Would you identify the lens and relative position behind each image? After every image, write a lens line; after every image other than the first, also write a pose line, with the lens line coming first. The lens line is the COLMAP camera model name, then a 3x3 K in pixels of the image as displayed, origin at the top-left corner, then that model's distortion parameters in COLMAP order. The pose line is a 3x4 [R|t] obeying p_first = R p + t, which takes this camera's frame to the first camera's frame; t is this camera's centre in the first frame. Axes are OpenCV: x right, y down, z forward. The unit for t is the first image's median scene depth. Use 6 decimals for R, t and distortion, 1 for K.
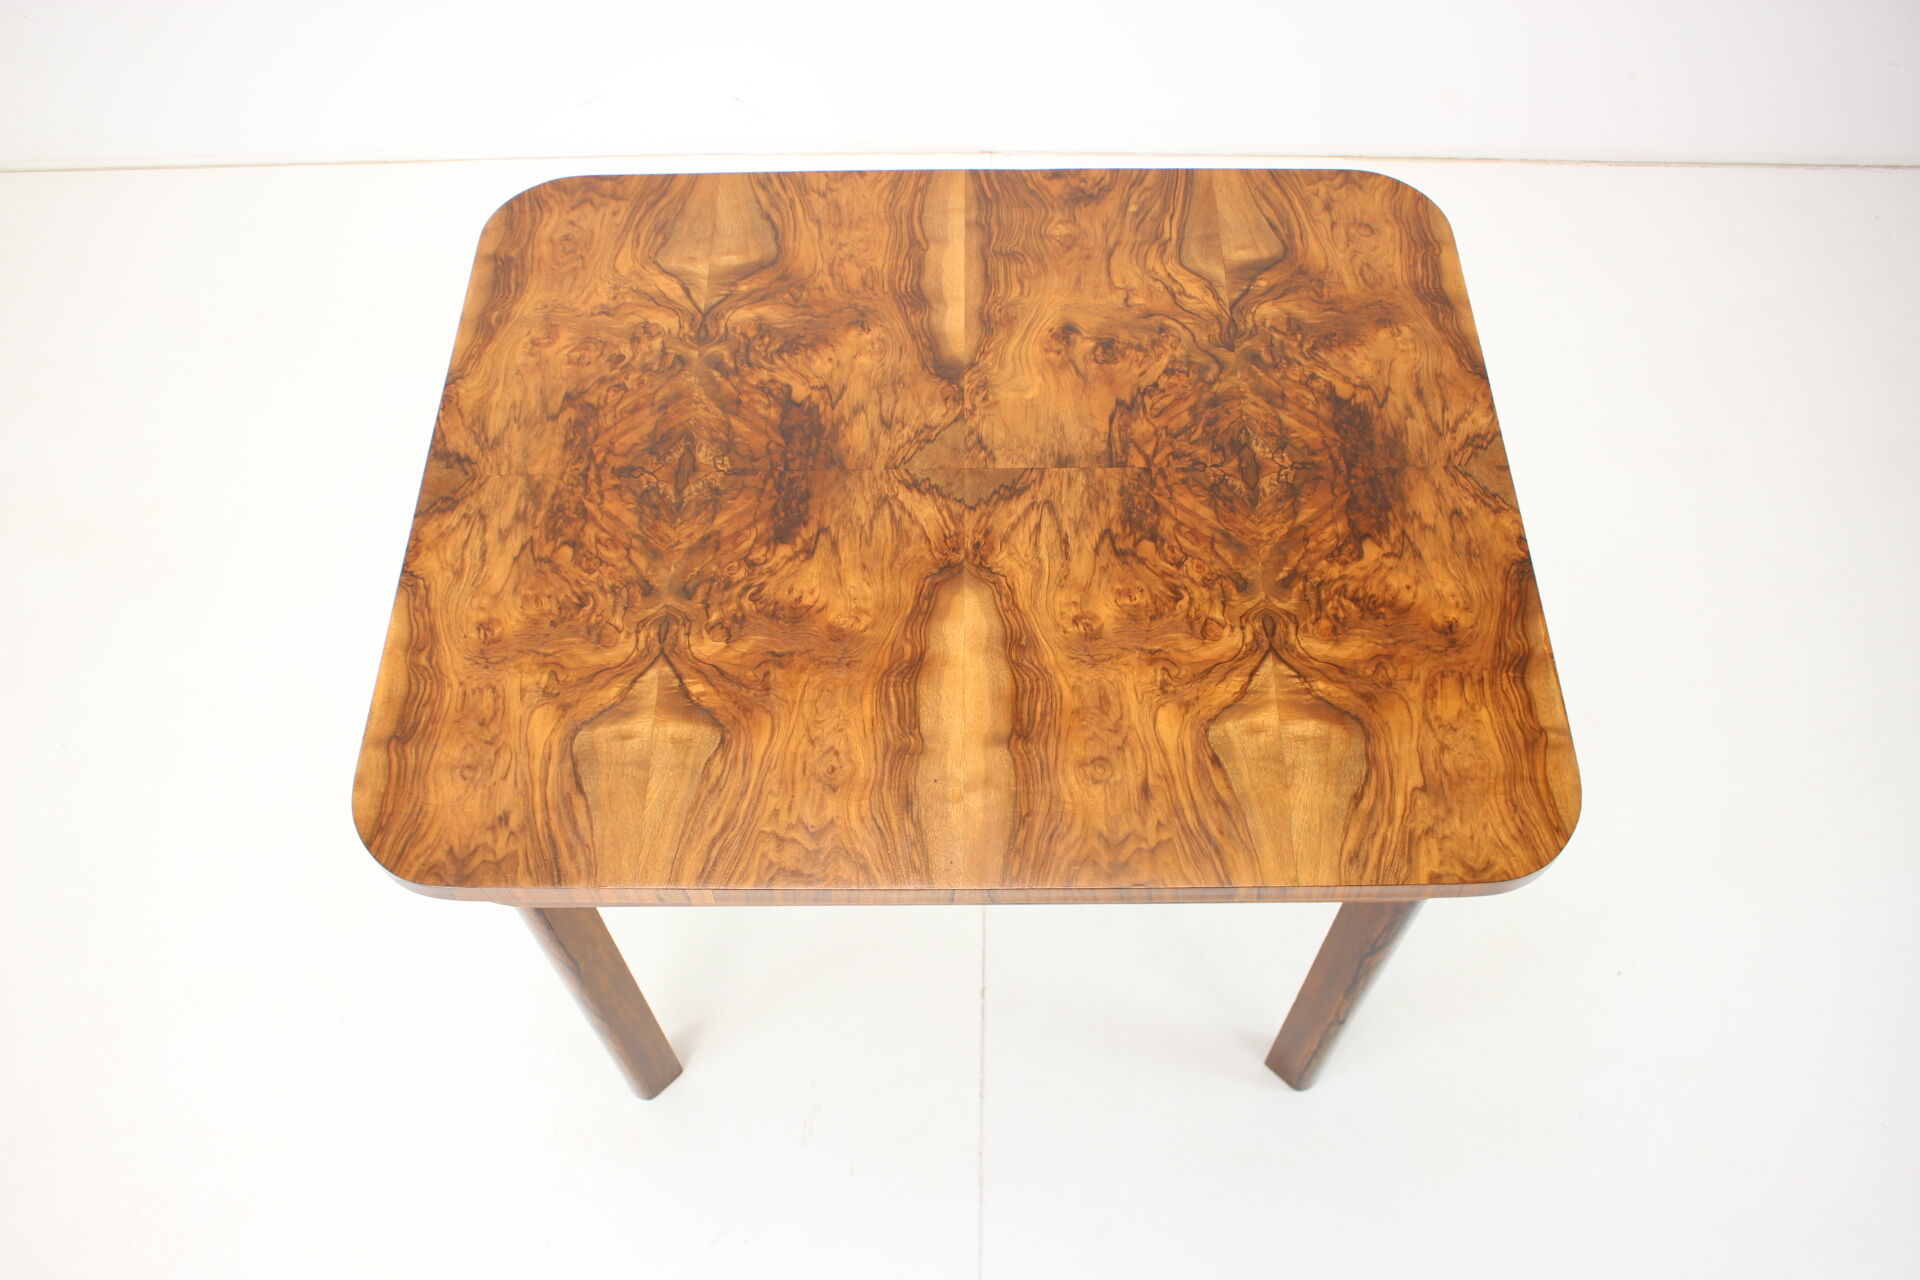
lens RADIAL K [[1410.9, 0, 960.0], [0, 1410.9, 640.0], [0, 0, 1]] dist [-0.097547, 0.000915]
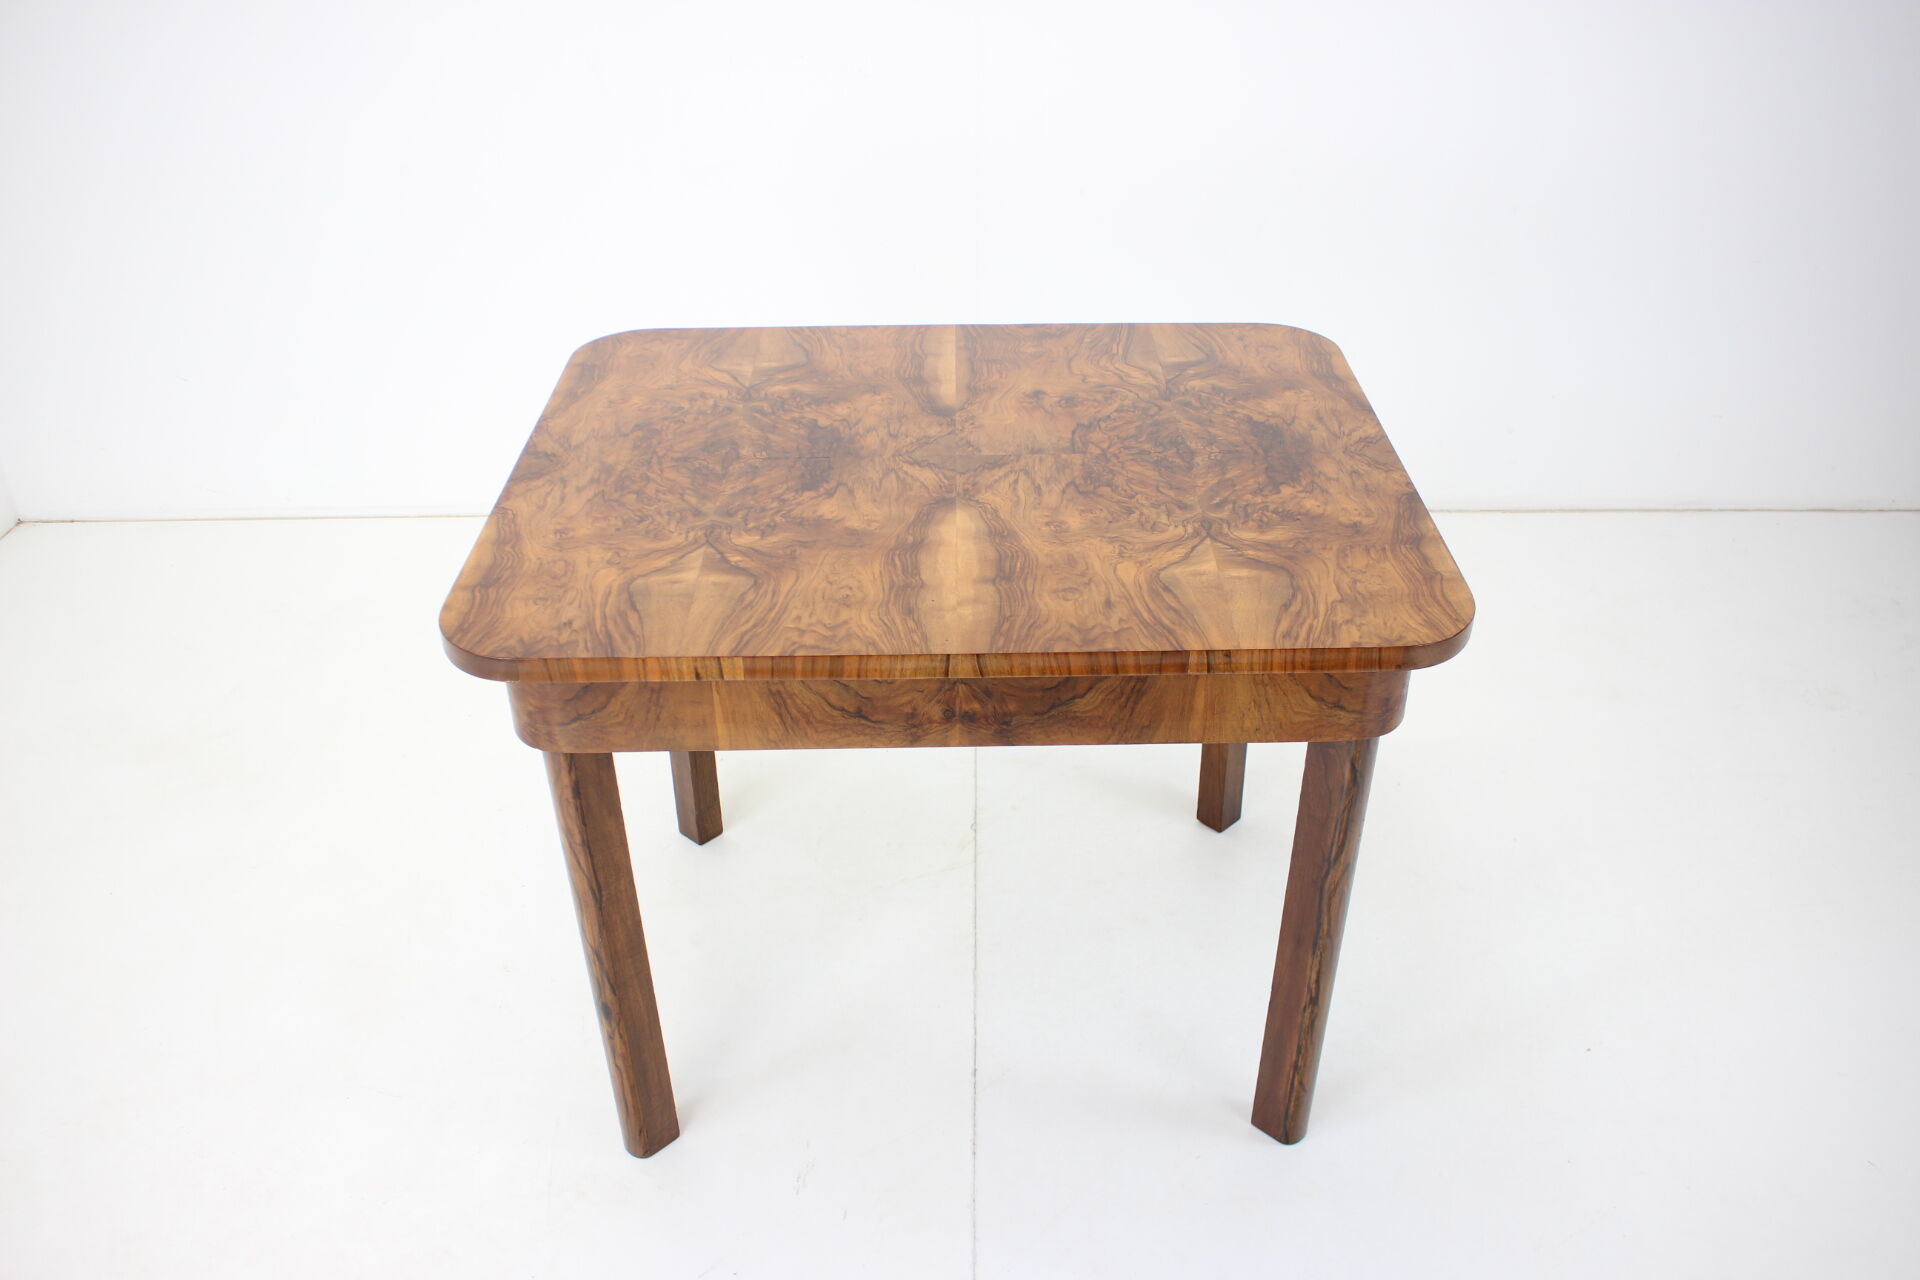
lens RADIAL K [[1410.9, 0, 960.0], [0, 1410.9, 640.0], [0, 0, 1]] dist [-0.097547, 0.000915]
pose [[0.999967, -0.001785, 0.007863, -0.003521], [0.004785, 0.916248, -0.400584, 0.532428], [-0.006489, 0.400609, 0.916226, -0.073194]]
